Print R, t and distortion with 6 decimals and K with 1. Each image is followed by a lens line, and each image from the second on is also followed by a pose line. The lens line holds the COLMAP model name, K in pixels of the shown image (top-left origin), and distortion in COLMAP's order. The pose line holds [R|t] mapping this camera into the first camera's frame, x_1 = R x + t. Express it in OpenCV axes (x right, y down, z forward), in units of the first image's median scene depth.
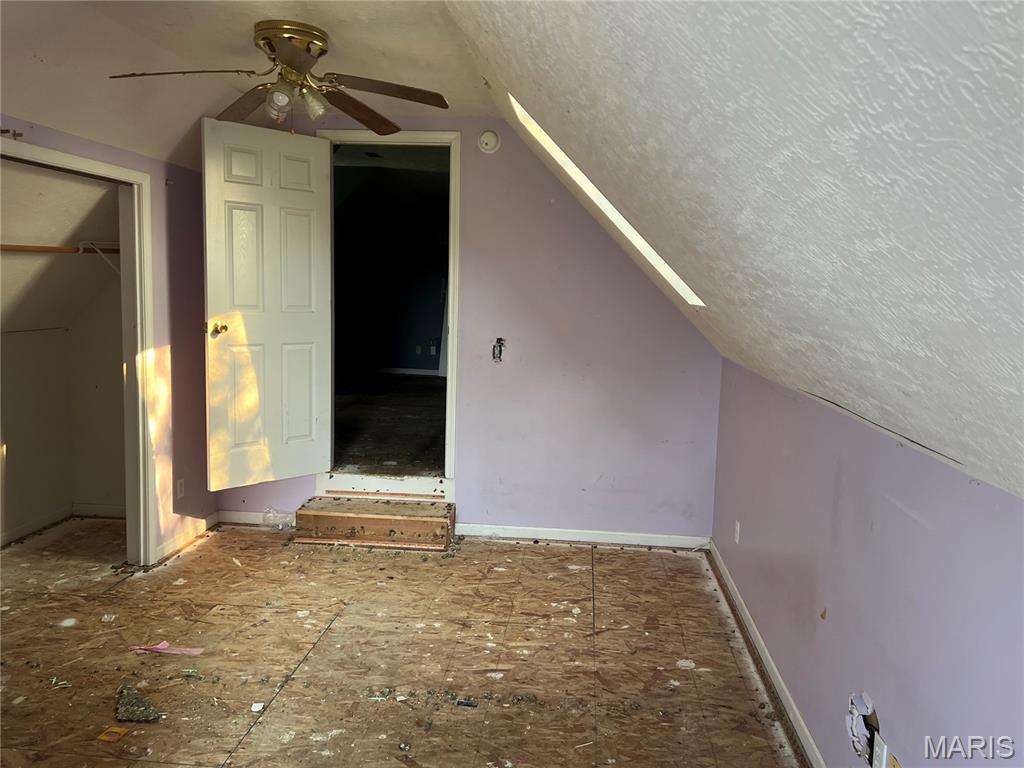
lens RADIAL K [[763.1, 0, 513.3], [0, 763.1, 378.3], [0, 0, 1]] dist [0.068312, -0.076240]
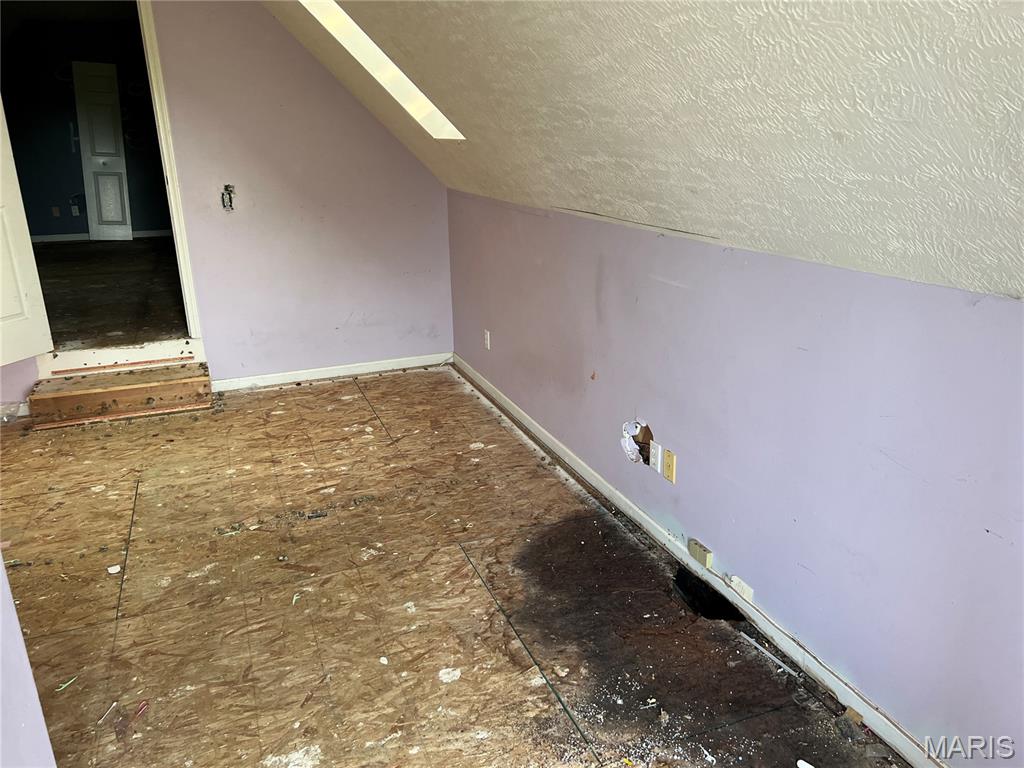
lens RADIAL K [[763.1, 0, 511.0], [0, 763.1, 380.8], [0, 0, 1]] dist [0.068312, -0.076240]
pose [[0.889639, -0.179099, 0.420078, -0.185185], [0.091796, 0.971243, 0.219681, 0.006225], [-0.447343, -0.156876, 0.880497, -0.067137]]
